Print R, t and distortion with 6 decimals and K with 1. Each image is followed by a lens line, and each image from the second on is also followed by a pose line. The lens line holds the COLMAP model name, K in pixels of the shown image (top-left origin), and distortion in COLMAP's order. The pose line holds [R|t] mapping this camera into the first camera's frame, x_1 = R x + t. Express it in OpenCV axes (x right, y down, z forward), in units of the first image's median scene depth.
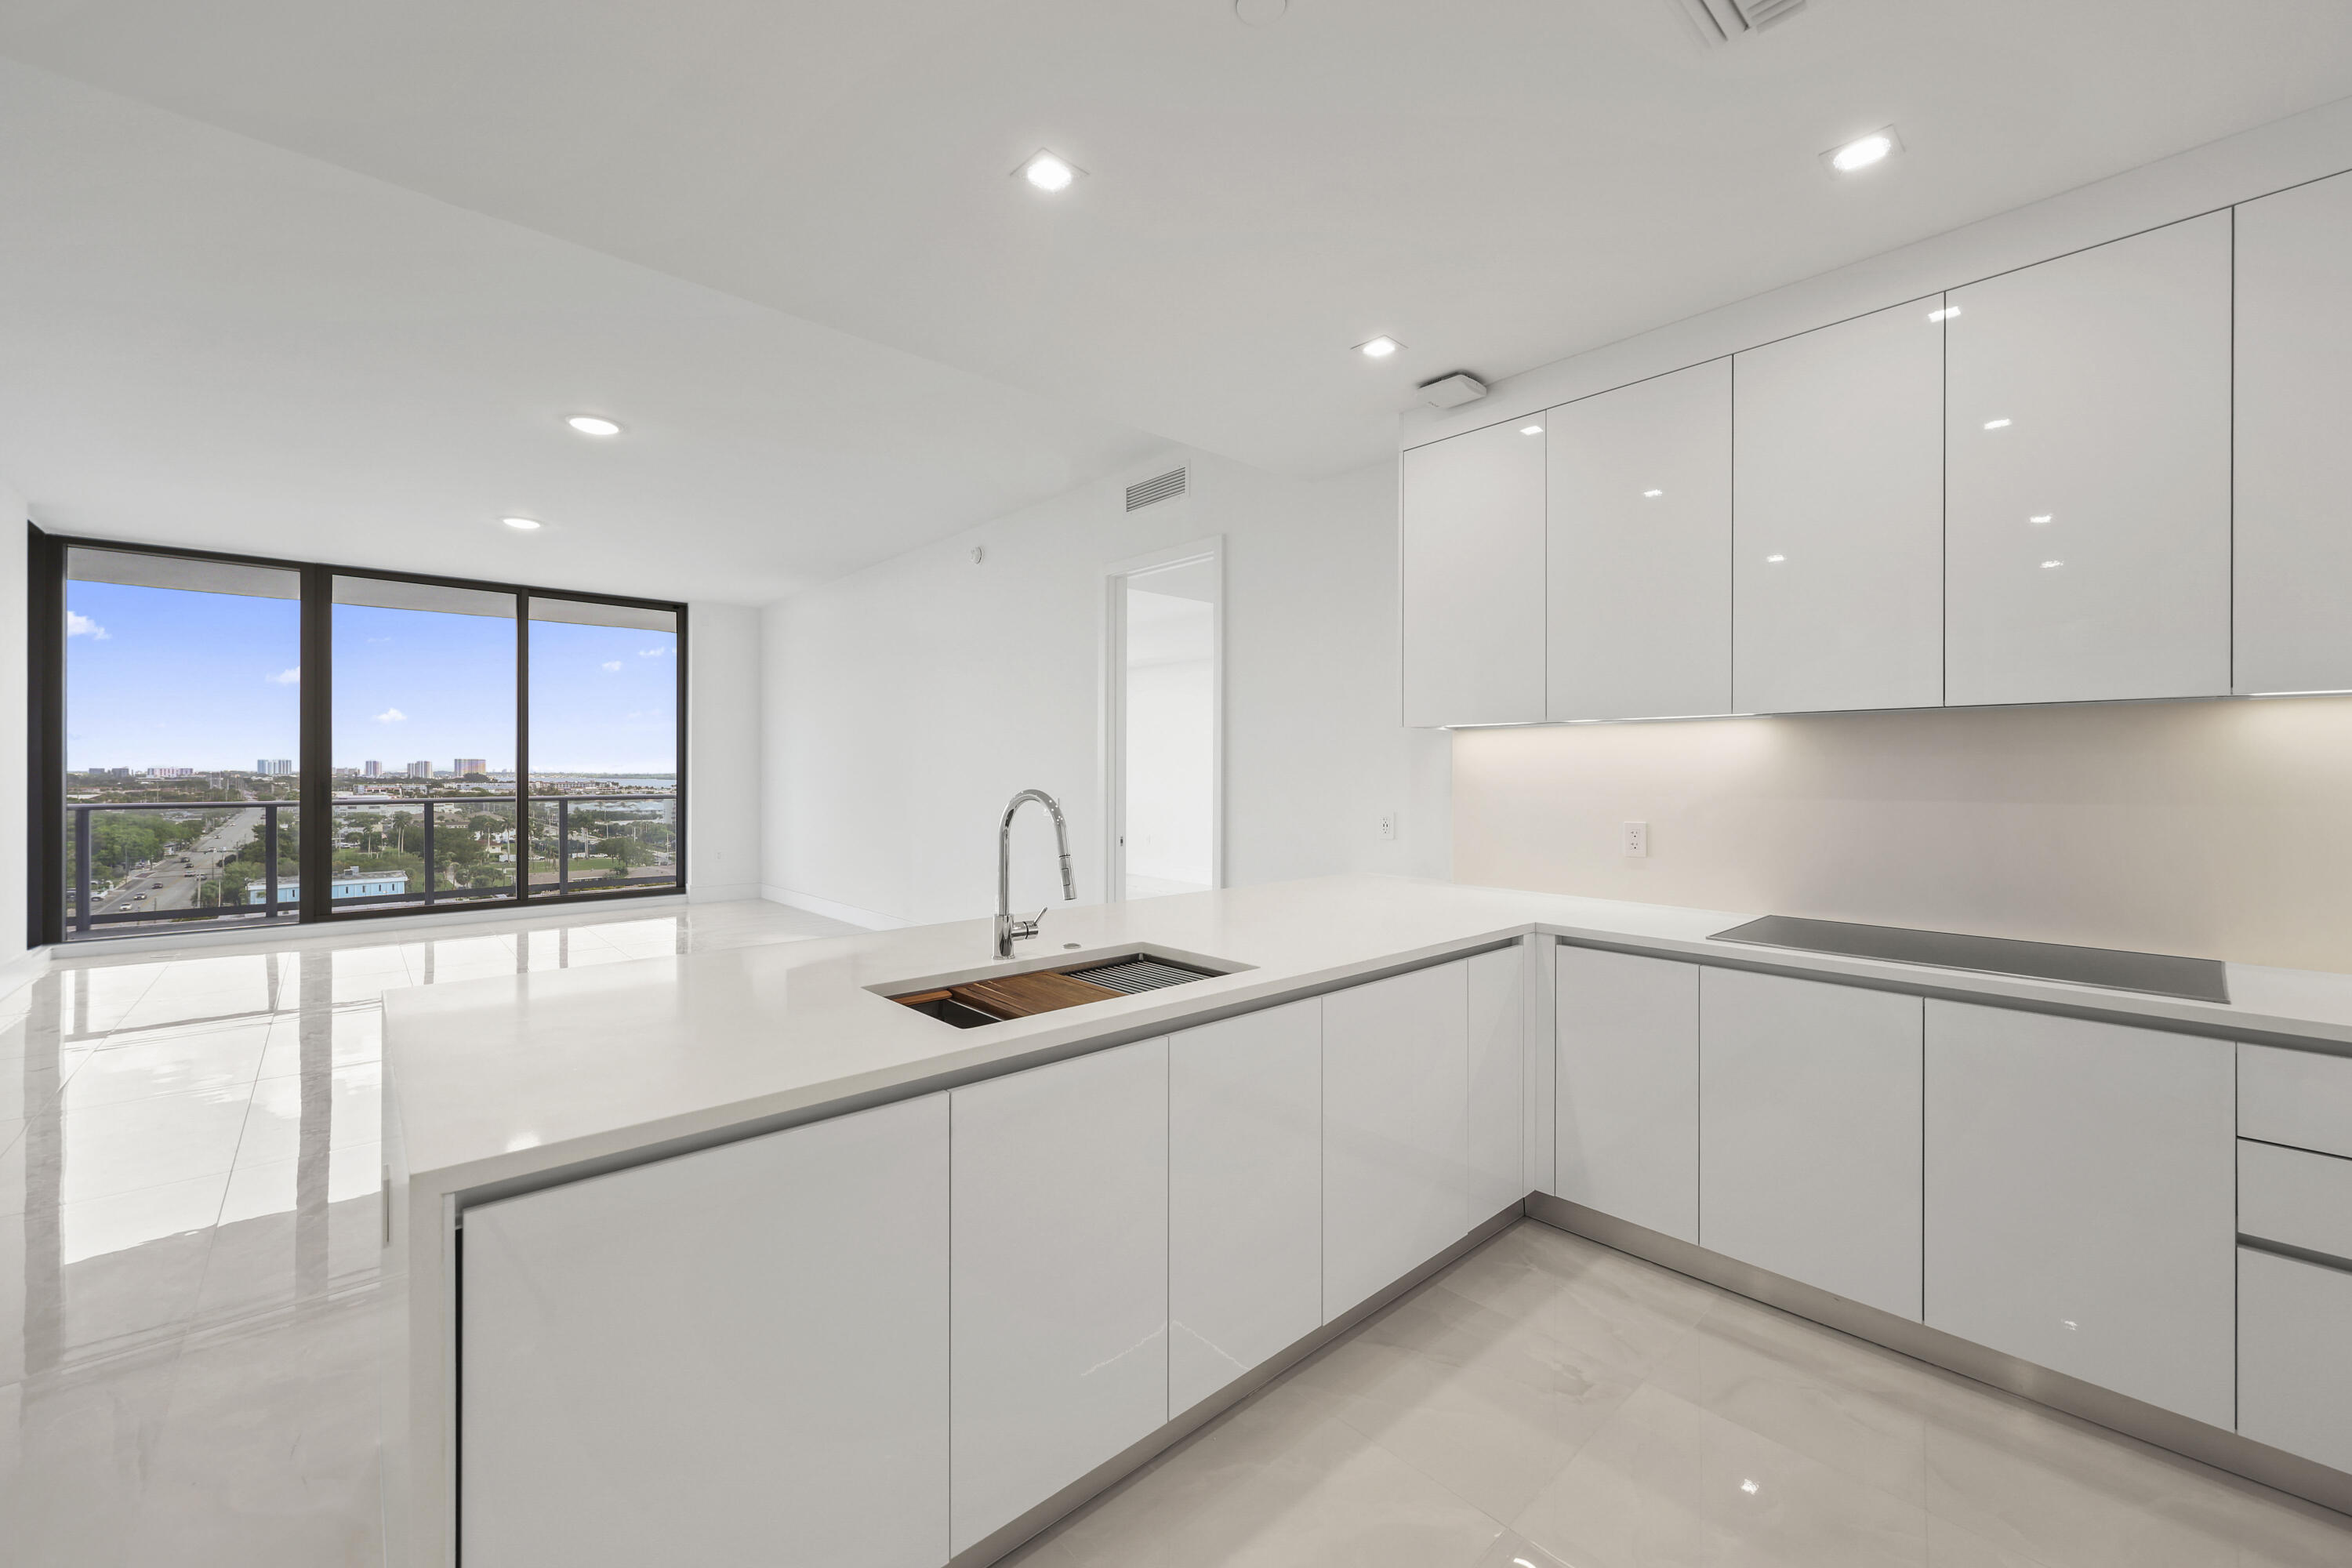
lens RADIAL K [[917.3, 0, 1174.0], [0, 917.3, 771.0], [0, 0, 1]] dist [-0.000894, 0.000218]
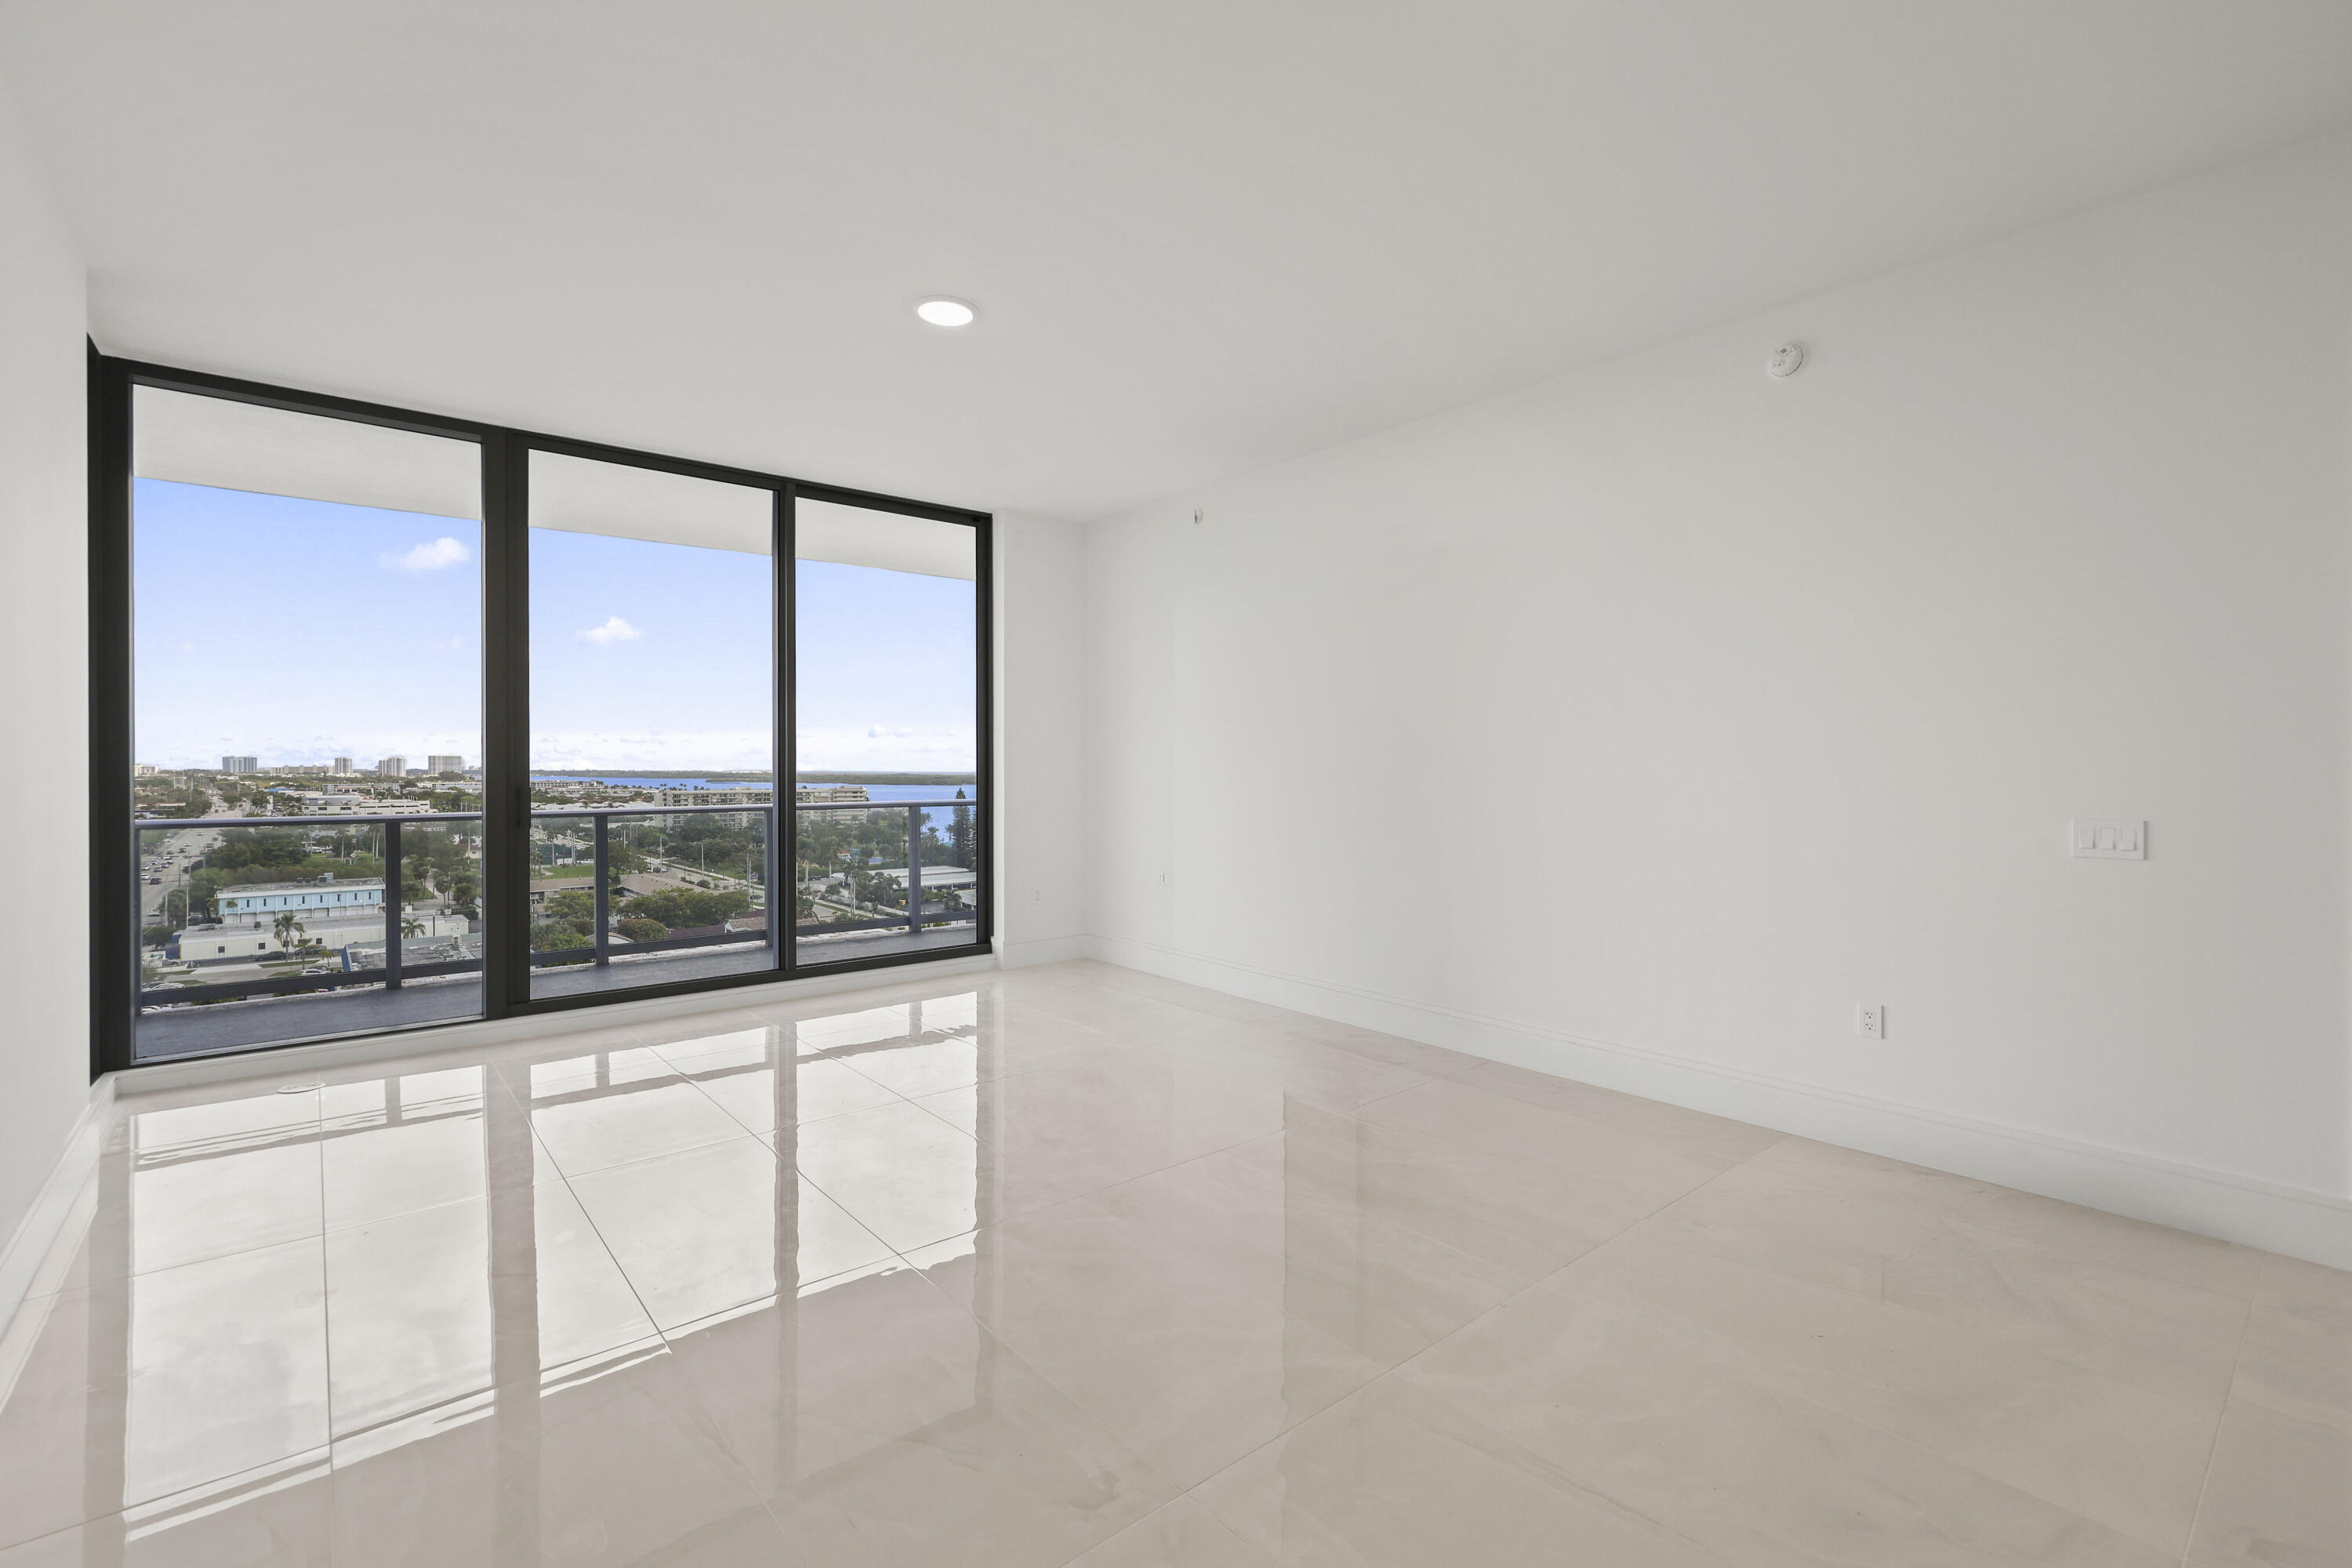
lens RADIAL K [[1028.6, 0, 1176.0], [0, 1028.6, 784.0], [0, 0, 1]] dist [-0.000464, -0.000674]
pose [[0.999304, -0.001364, -0.037271, -0.371025], [0.001970, 0.999866, 0.016222, -0.000331], [0.037244, -0.016284, 0.999174, 0.265498]]
